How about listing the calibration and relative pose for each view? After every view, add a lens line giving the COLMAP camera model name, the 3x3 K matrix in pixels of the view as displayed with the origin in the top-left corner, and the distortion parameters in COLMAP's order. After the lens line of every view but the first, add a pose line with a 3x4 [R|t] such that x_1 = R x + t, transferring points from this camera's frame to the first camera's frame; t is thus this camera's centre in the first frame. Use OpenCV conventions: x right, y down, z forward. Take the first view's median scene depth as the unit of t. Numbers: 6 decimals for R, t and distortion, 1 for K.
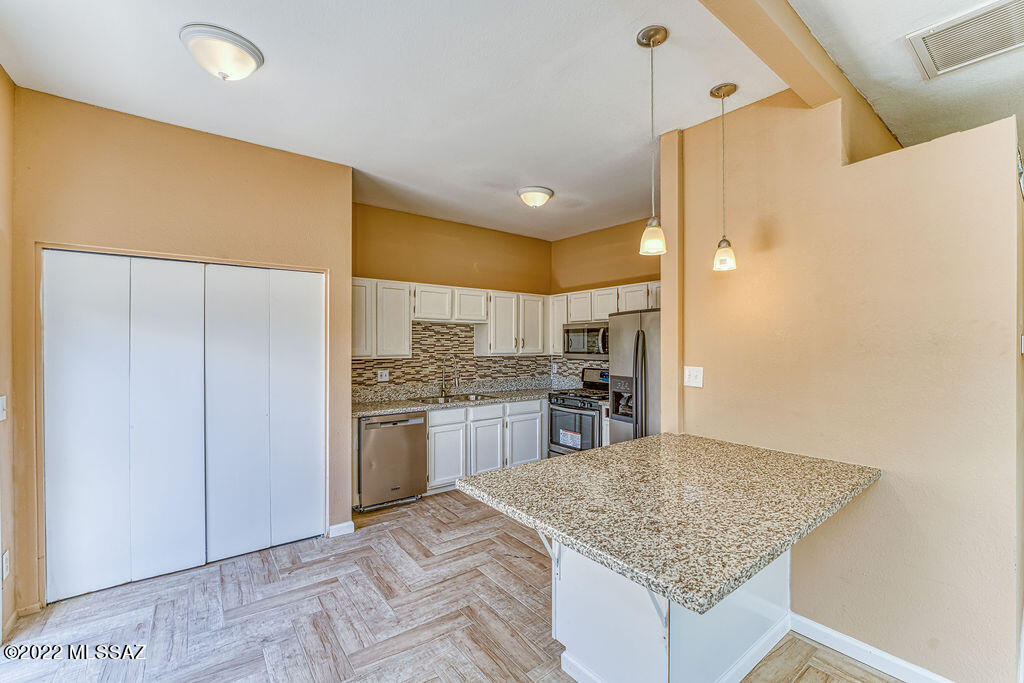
lens RADIAL K [[428.5, 0, 536.8], [0, 428.5, 344.0], [0, 0, 1]] dist [-0.010502, -0.000492]
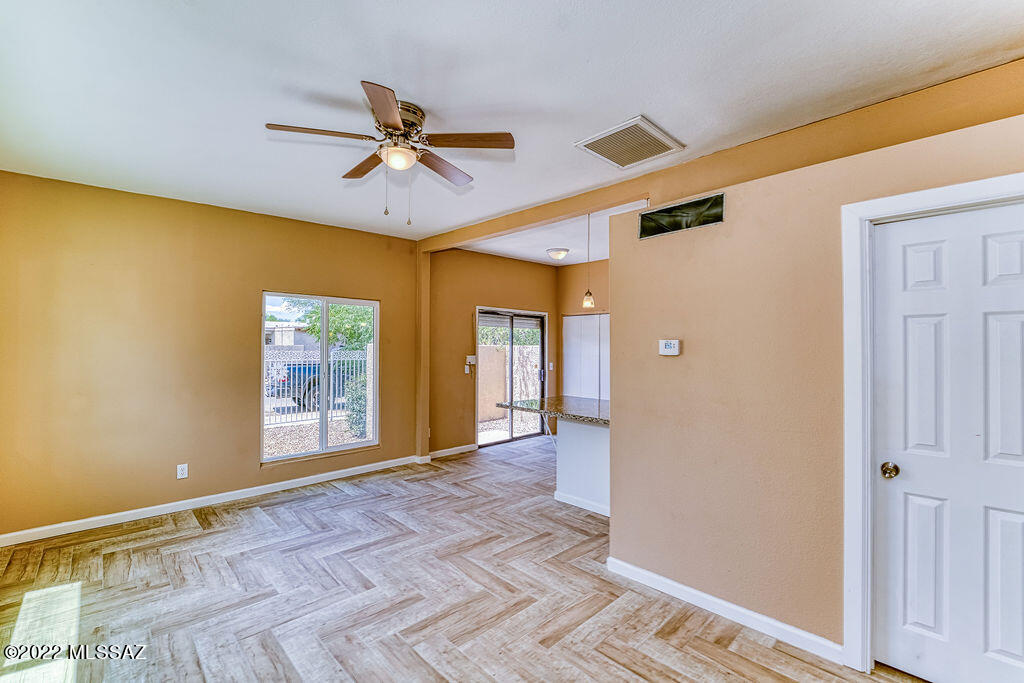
lens RADIAL K [[428.5, 0, 507.3], [0, 428.5, 349.1], [0, 0, 1]] dist [-0.010502, -0.000492]
pose [[0.081111, 0.003281, -0.996700, 1.103008], [-0.000116, 0.999995, 0.003282, 0.000105], [0.996705, -0.000151, 0.081111, 0.172527]]
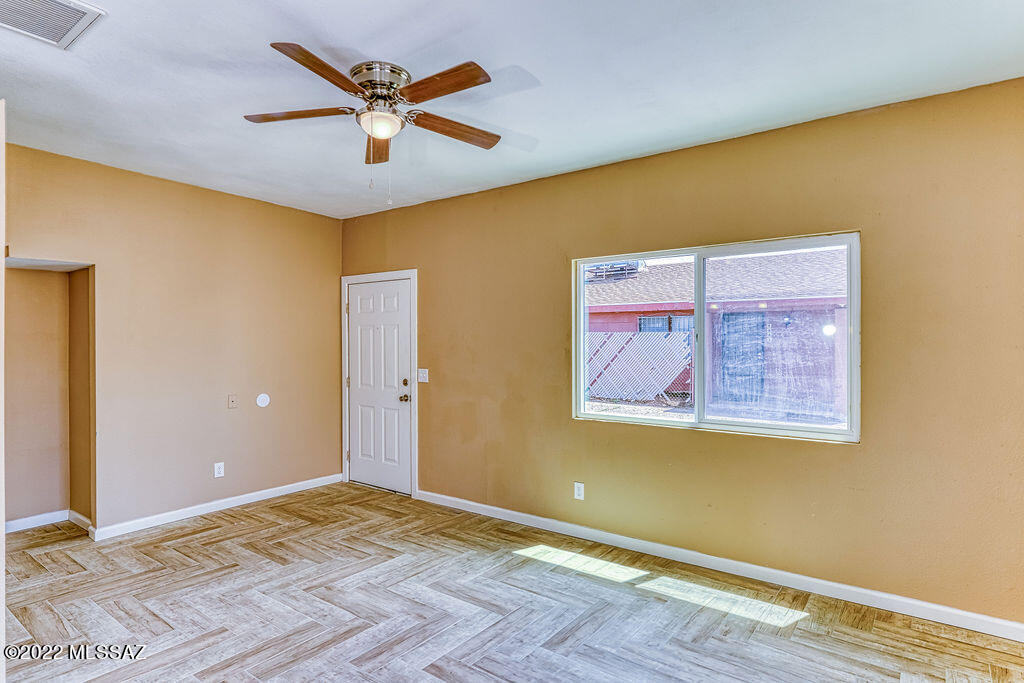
lens RADIAL K [[555.0, 0, 511.3], [0, 555.0, 339.1], [0, 0, 1]] dist [-0.005857, -0.001181]
pose [[-0.237419, 0.005395, 0.971392, -0.133766], [-0.000186, 0.999984, -0.005599, 0.006075], [-0.971407, -0.001510, -0.237414, 0.078967]]
